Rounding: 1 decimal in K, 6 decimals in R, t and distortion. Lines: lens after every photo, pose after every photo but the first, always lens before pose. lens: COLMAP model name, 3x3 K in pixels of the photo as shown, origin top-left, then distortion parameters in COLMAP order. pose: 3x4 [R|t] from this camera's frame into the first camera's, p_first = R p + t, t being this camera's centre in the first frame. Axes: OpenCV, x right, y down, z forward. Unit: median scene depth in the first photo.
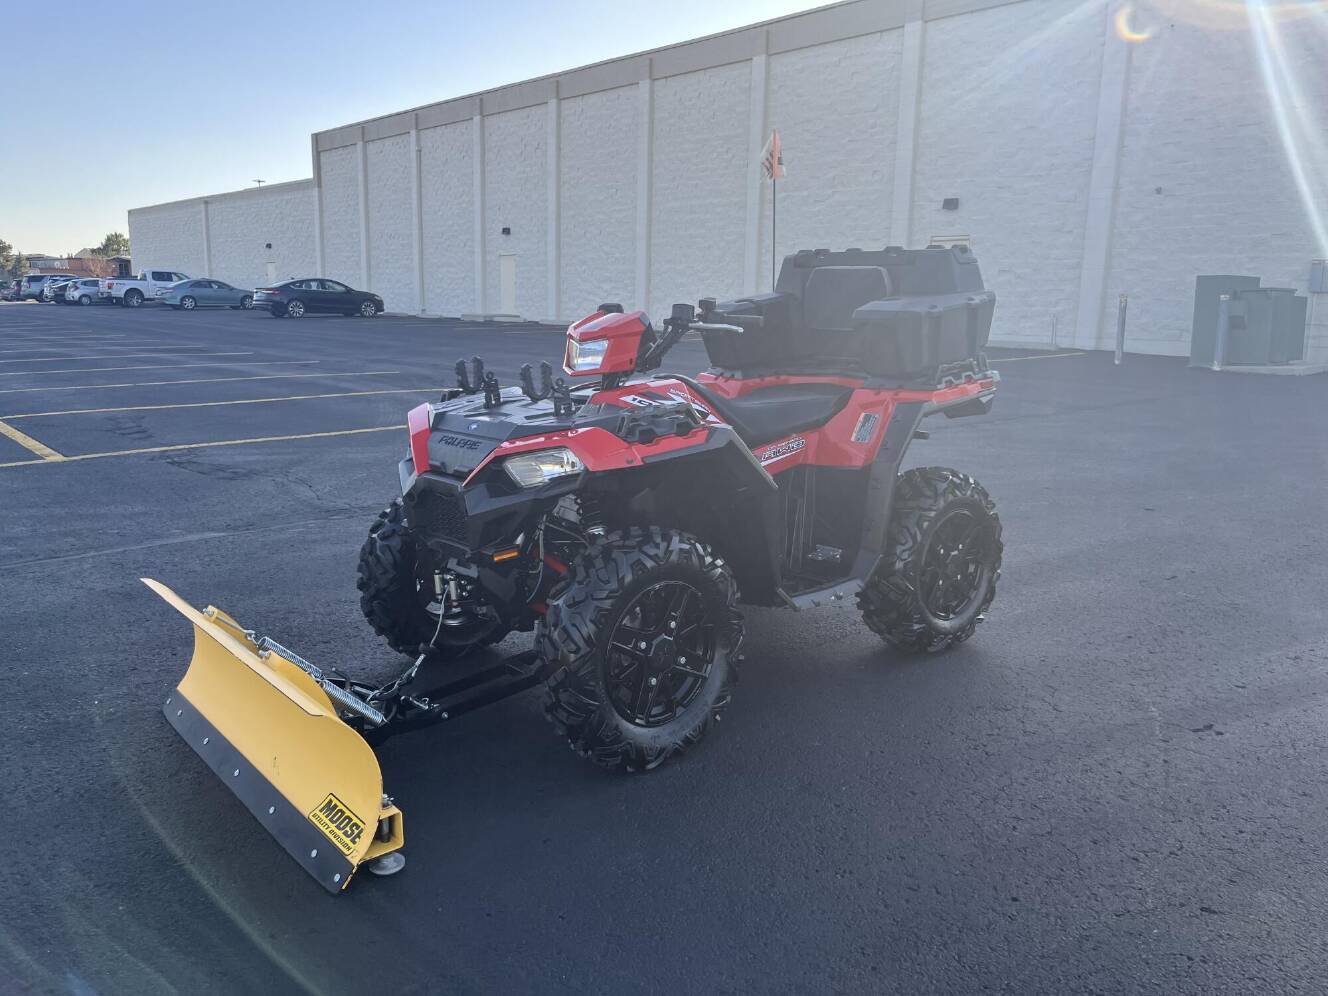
lens RADIAL K [[1014.4, 0, 655.7], [0, 1014.4, 501.3], [0, 0, 1]] dist [0.026418, -0.052486]
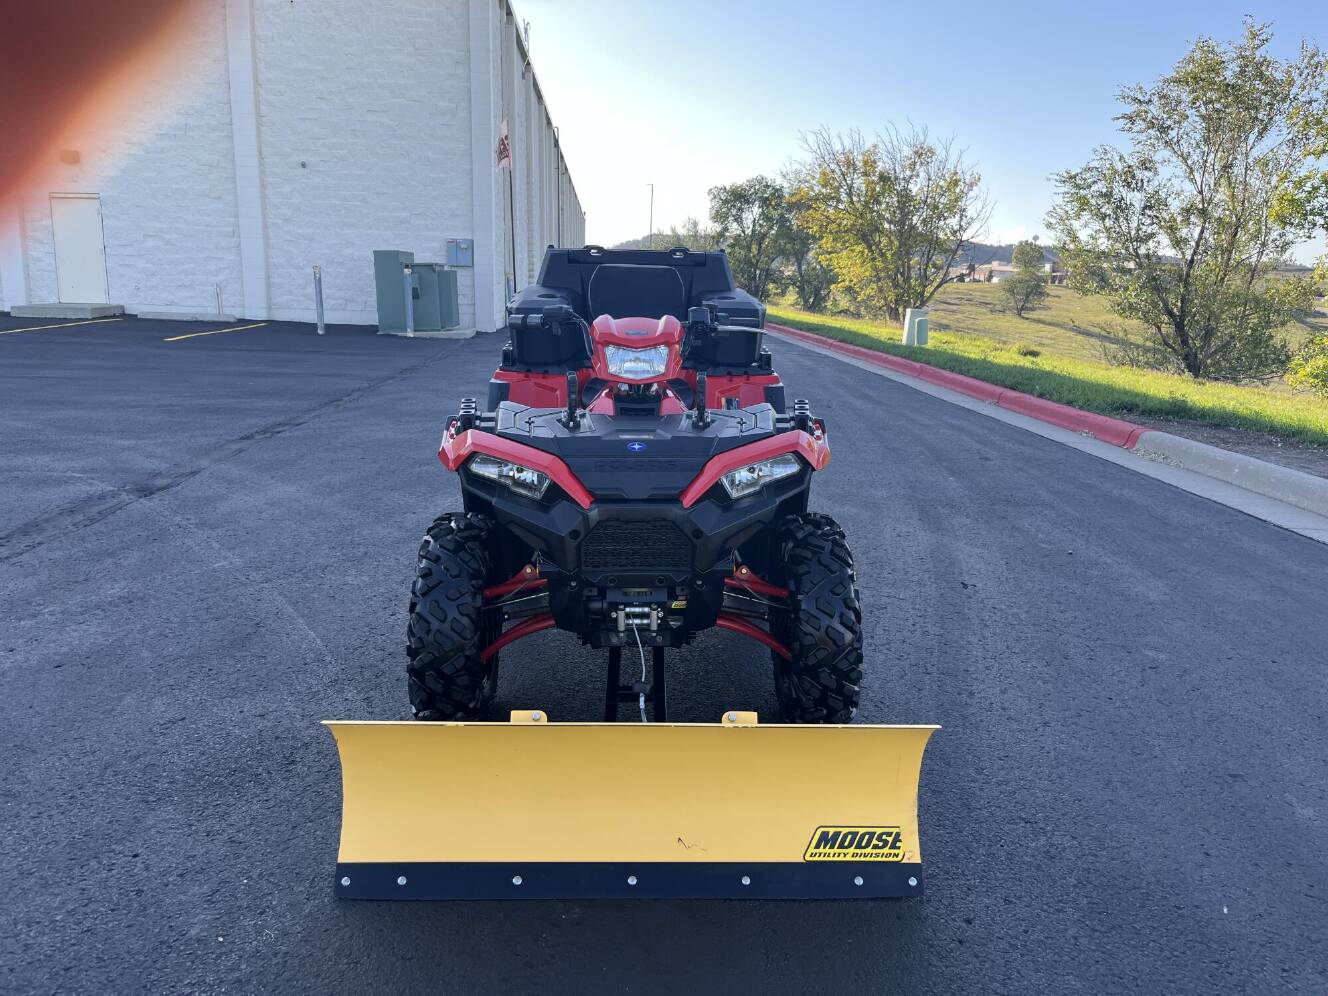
lens RADIAL K [[1018.4, 0, 664.0], [0, 1018.4, 498.0], [0, 0, 1]] dist [0.047365, -0.002830]
pose [[0.624289, -0.161877, 0.764237, -0.142810], [0.138934, 0.985706, 0.095296, -0.018110], [-0.768740, 0.046686, 0.637856, 0.059594]]
